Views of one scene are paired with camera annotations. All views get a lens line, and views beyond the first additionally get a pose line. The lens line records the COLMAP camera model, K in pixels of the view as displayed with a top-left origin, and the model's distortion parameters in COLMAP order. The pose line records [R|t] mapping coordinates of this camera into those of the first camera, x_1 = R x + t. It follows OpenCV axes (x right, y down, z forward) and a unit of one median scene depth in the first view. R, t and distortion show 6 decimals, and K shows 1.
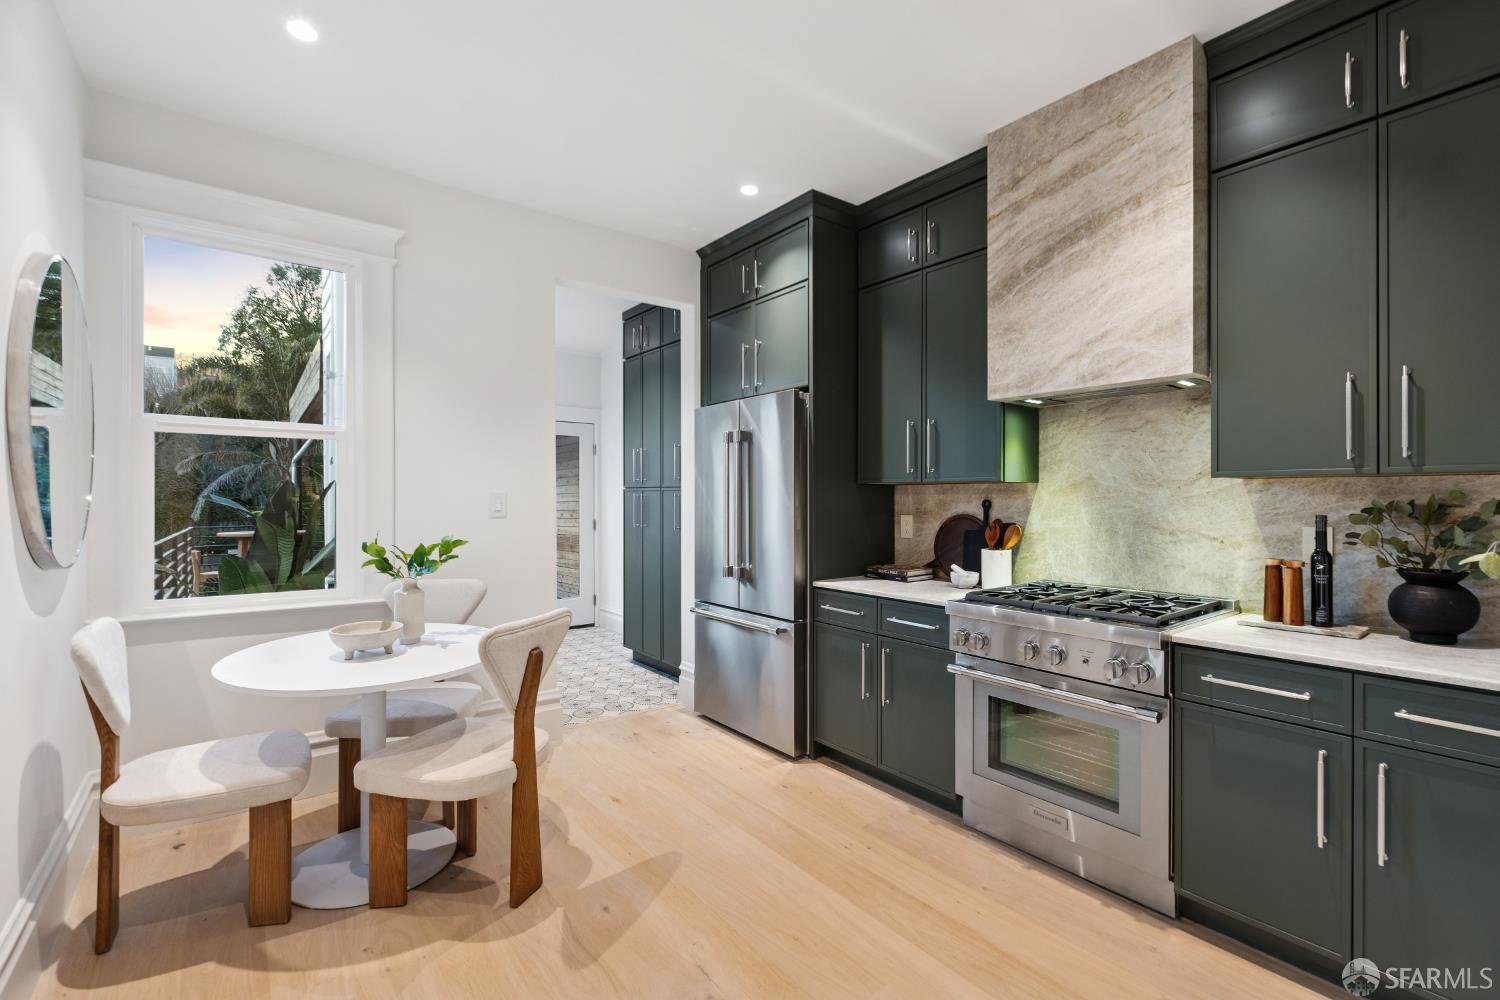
lens RADIAL K [[676.8, 0, 759.9], [0, 676.8, 500.7], [0, 0, 1]] dist [0.000939, 0.000312]
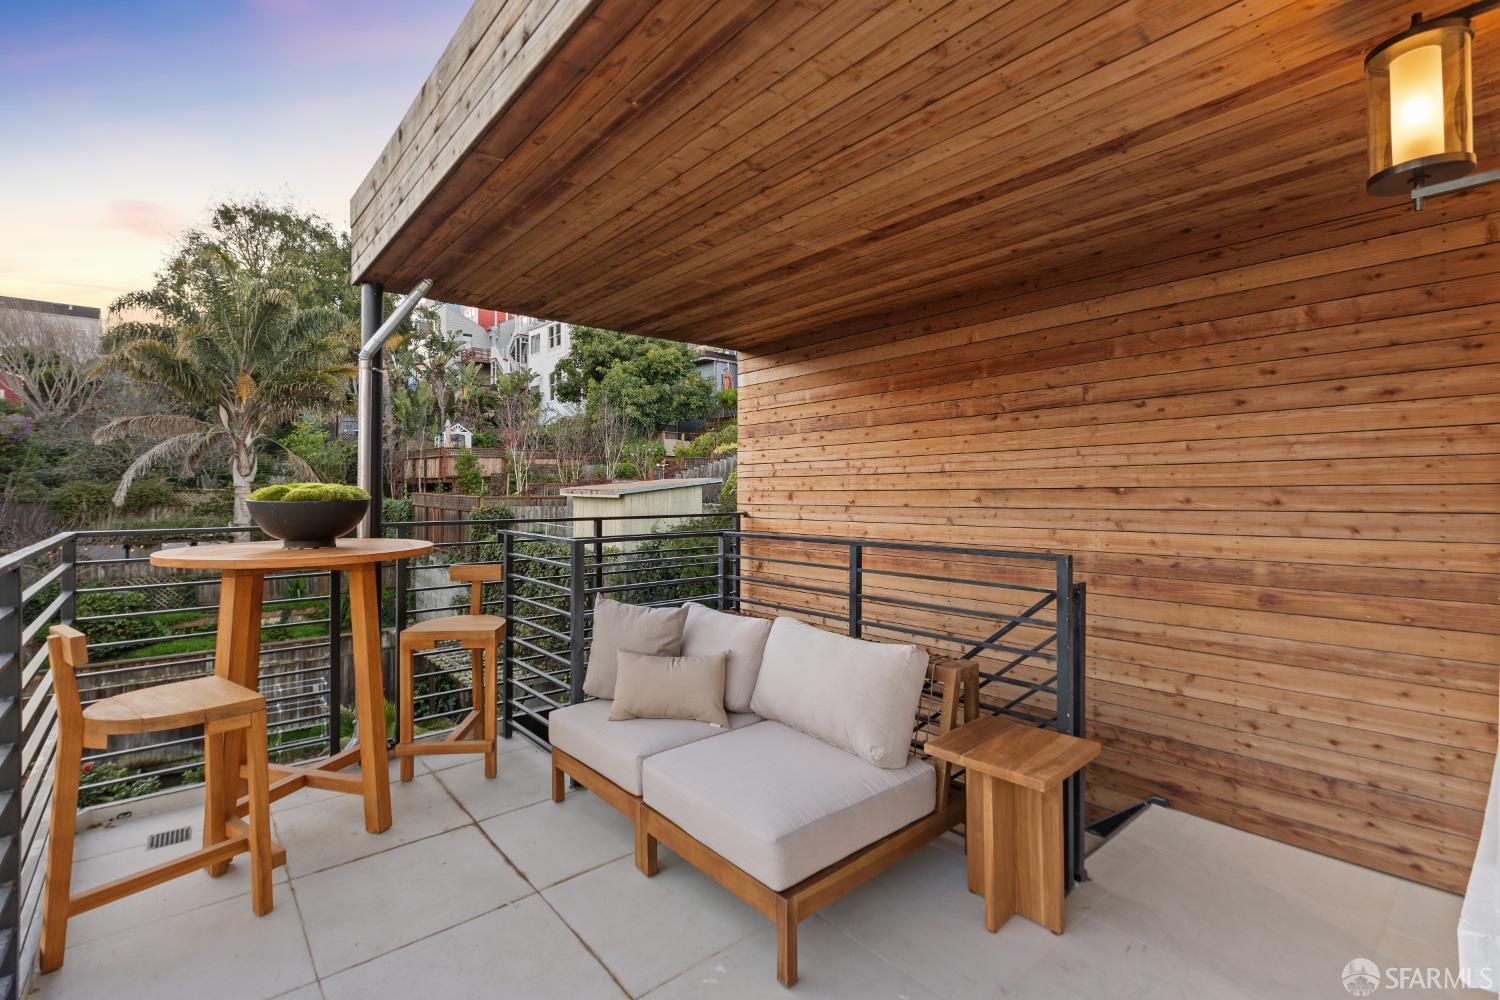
lens RADIAL K [[676.8, 0, 753.5], [0, 676.8, 487.0], [0, 0, 1]] dist [0.000939, 0.000312]
pose [[0.998577, 0.007718, 0.052772, -0.169337], [-0.007630, 0.999969, -0.001857, 0.004584], [-0.052785, 0.001451, 0.998605, 0.211639]]
